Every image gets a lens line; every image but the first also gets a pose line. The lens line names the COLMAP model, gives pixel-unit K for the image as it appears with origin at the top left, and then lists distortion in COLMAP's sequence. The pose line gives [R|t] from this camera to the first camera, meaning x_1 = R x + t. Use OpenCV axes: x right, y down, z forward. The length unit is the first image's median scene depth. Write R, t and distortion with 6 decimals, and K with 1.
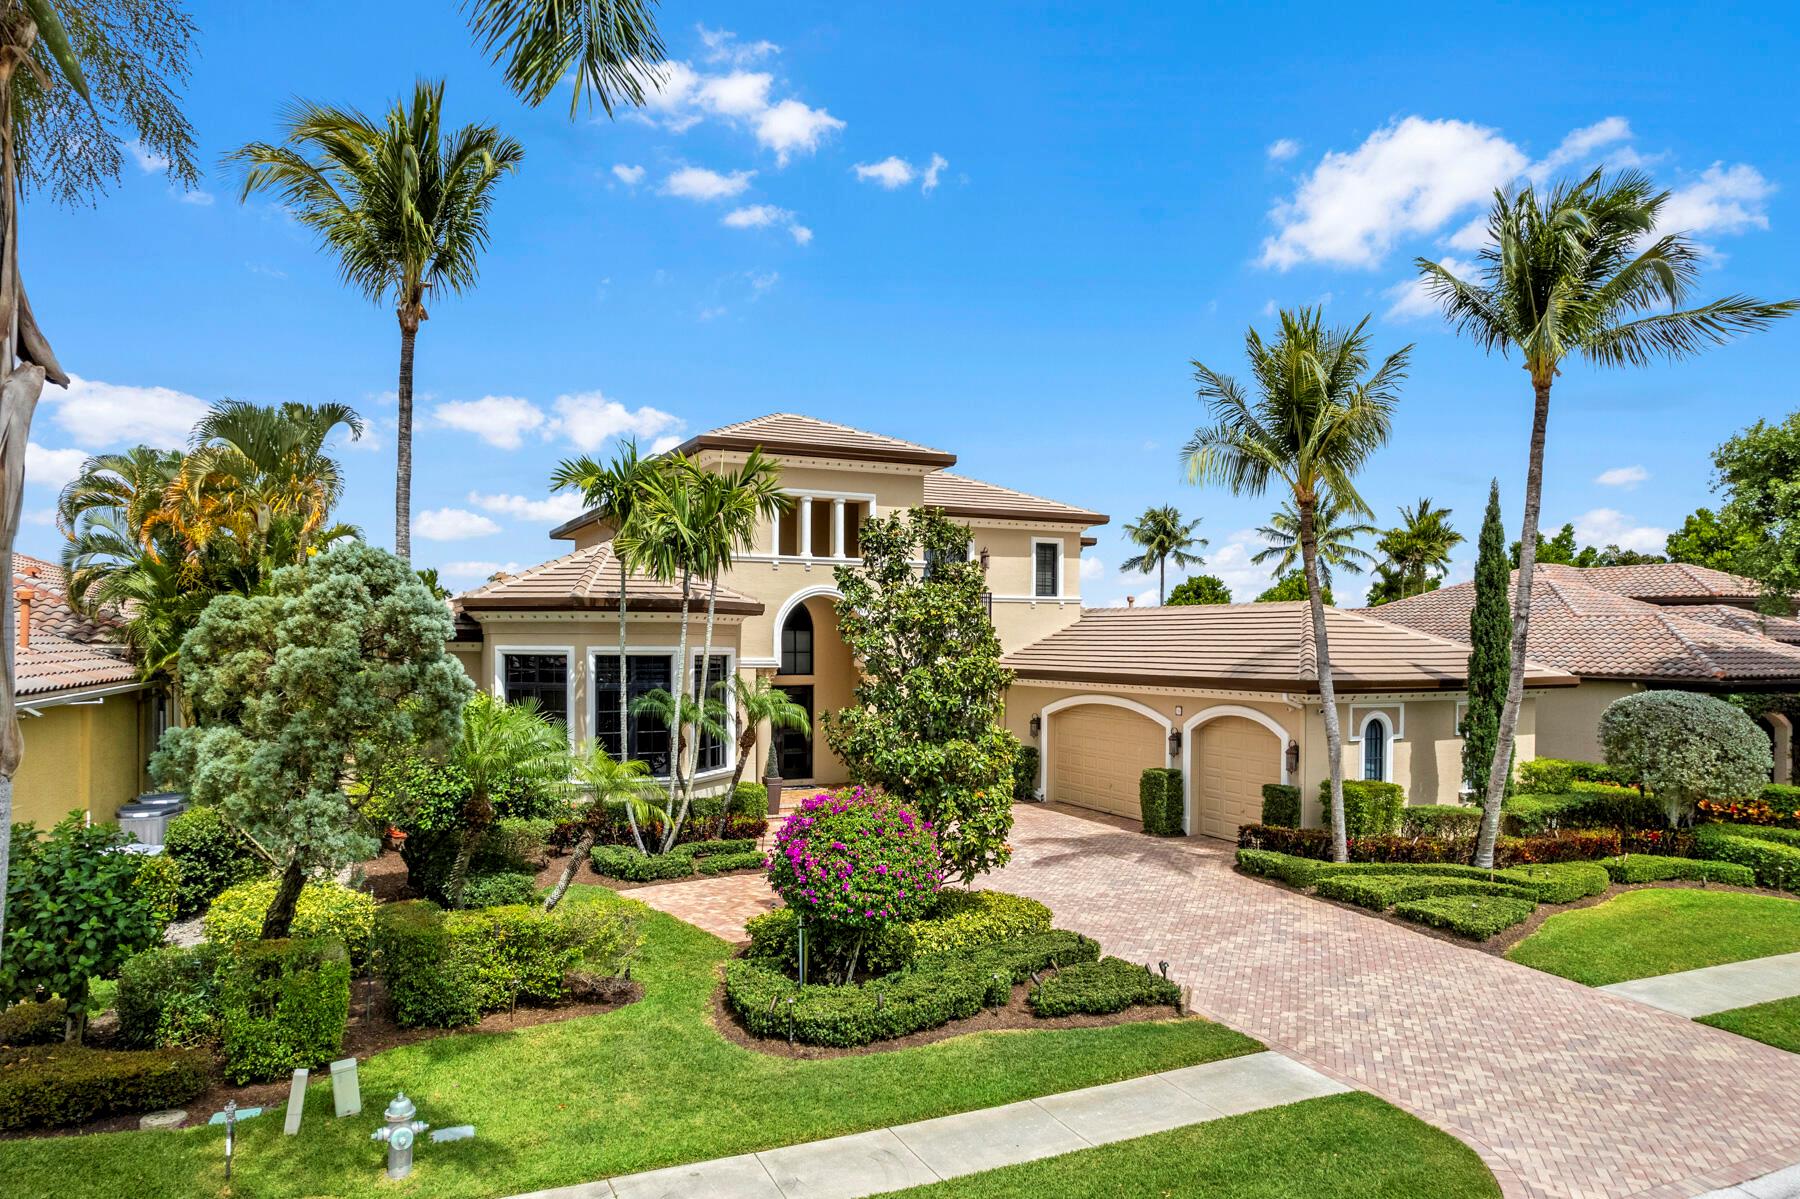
lens RADIAL K [[1105.2, 0, 898.0], [0, 1105.2, 617.2], [0, 0, 1]] dist [-0.074067, 0.076319]
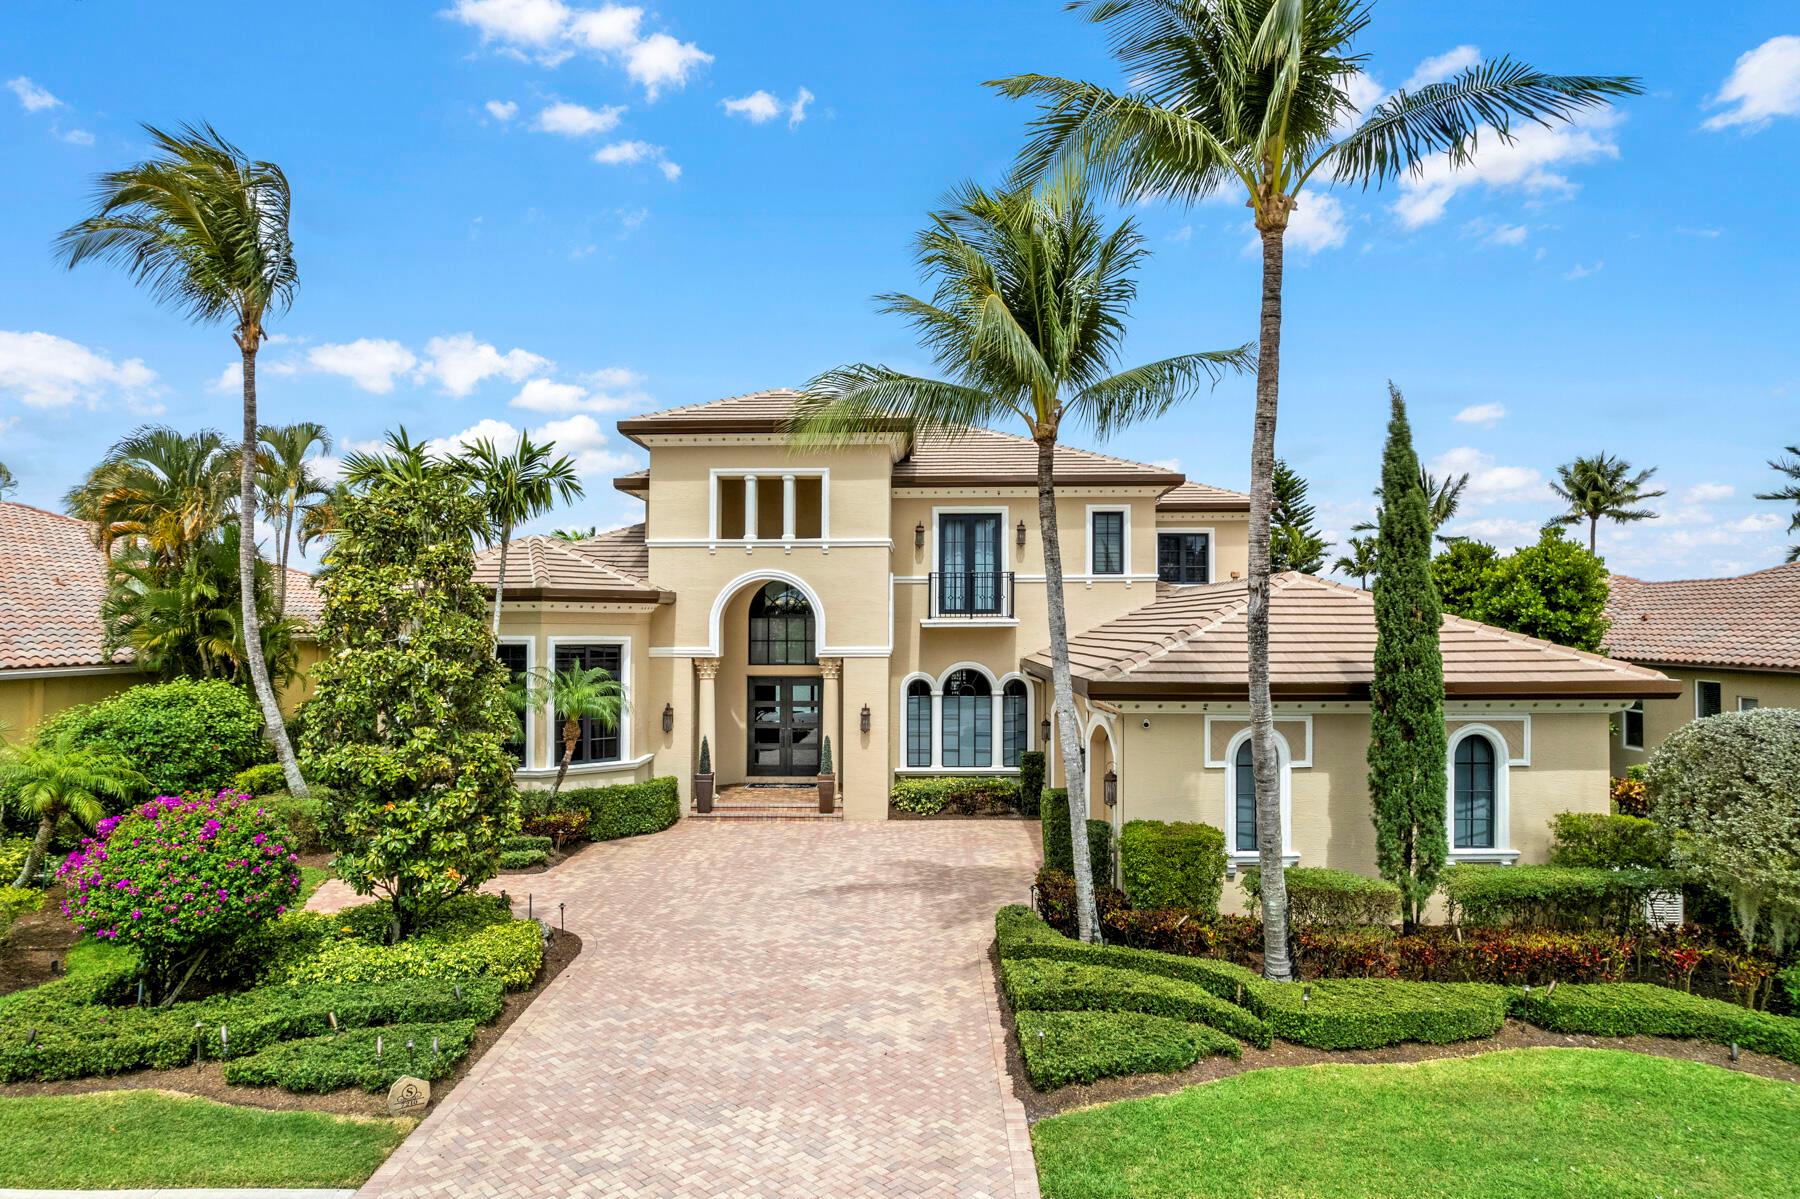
lens RADIAL K [[1091.7, 0, 900.0], [0, 1091.7, 599.5], [0, 0, 1]] dist [-0.071322, 0.070963]
pose [[0.898796, -0.017578, -0.438014, 0.531187], [0.015600, 0.999845, -0.008116, 0.006835], [0.438089, 0.000462, 0.898931, 0.273811]]
